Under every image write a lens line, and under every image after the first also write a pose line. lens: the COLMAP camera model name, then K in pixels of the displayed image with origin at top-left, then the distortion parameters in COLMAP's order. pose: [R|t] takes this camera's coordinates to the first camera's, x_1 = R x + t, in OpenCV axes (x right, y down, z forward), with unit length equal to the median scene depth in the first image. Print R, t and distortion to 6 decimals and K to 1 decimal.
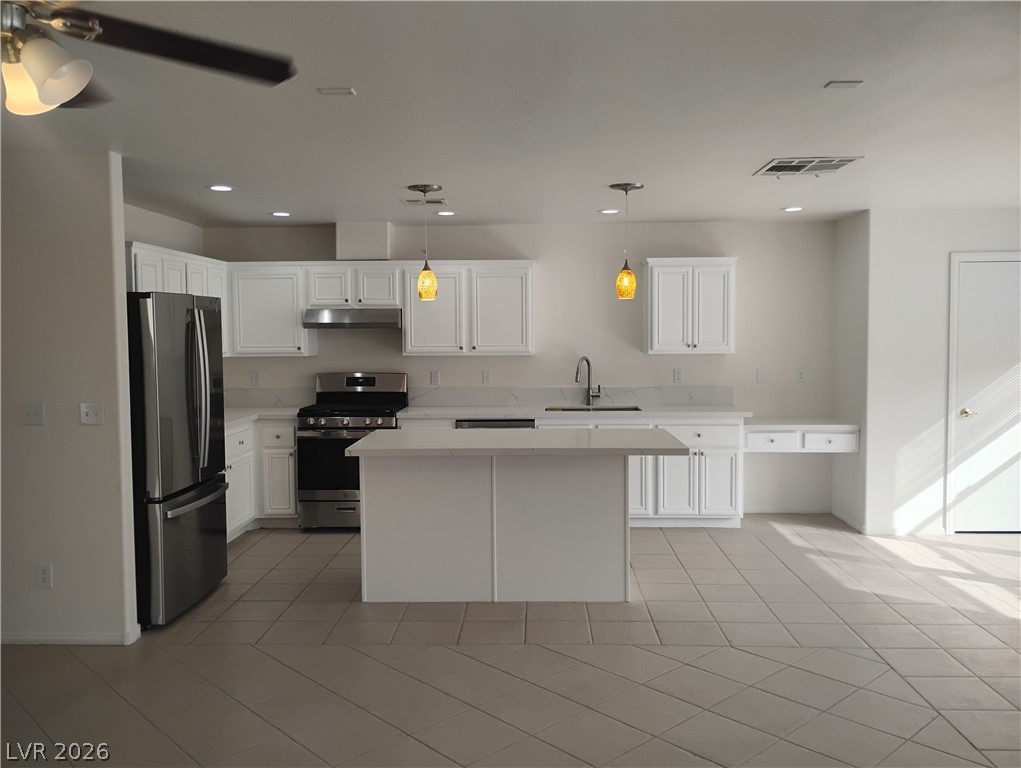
lens RADIAL K [[843.7, 0, 505.8], [0, 843.7, 381.6], [0, 0, 1]] dist [0.038050, -0.030319]
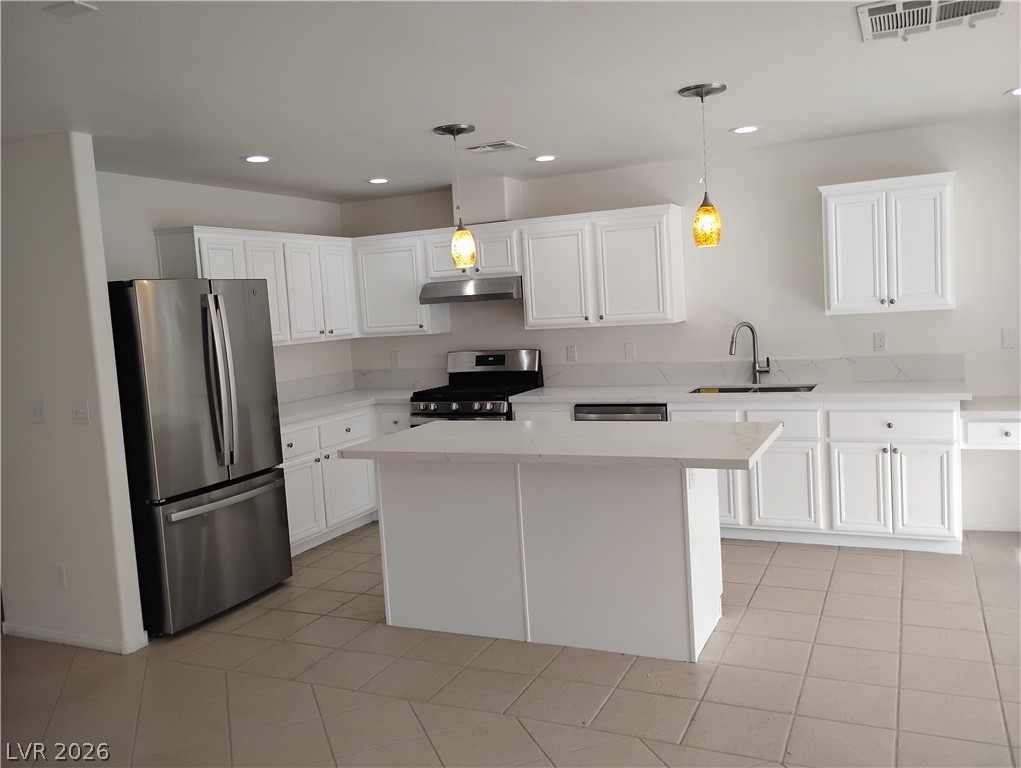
lens RADIAL K [[843.7, 0, 503.8], [0, 843.7, 381.2], [0, 0, 1]] dist [0.038050, -0.030319]
pose [[0.918048, -0.013490, -0.396240, 0.209061], [0.030722, 0.998836, 0.037175, -0.011304], [0.395277, -0.046301, 0.917394, 0.198027]]
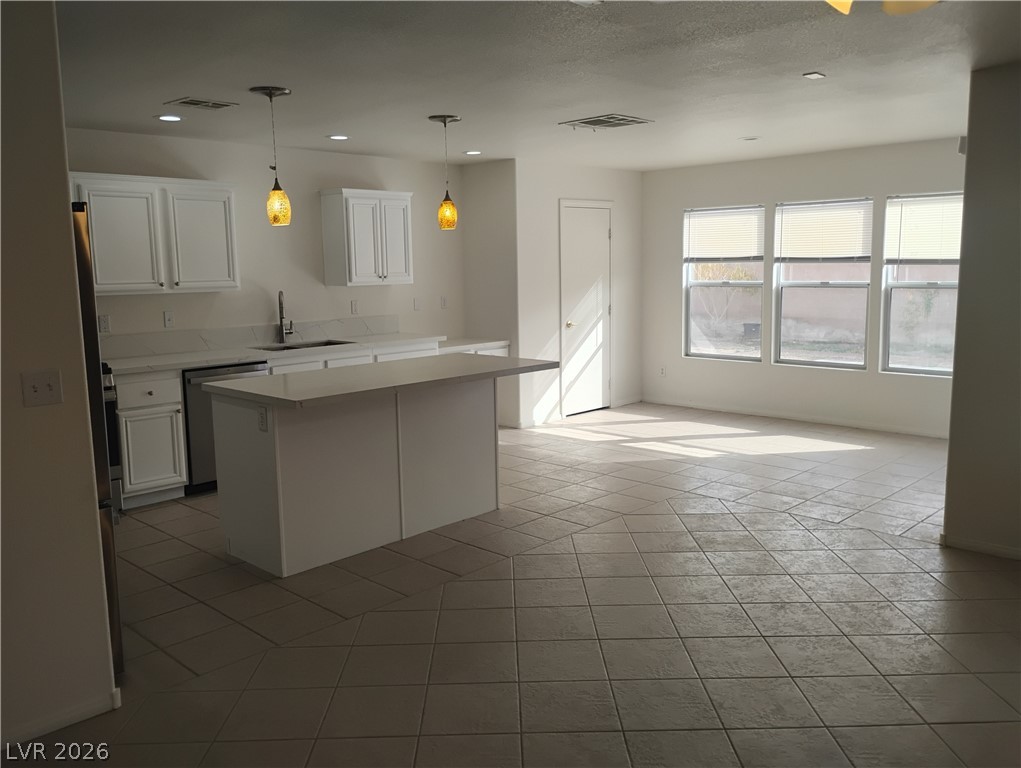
lens RADIAL K [[843.7, 0, 510.6], [0, 843.7, 382.2], [0, 0, 1]] dist [0.038050, -0.030319]
pose [[0.669189, -0.109715, 0.734948, -0.459315], [0.057377, 0.993716, 0.096101, -0.005003], [-0.740874, -0.022141, 0.671279, 0.188029]]
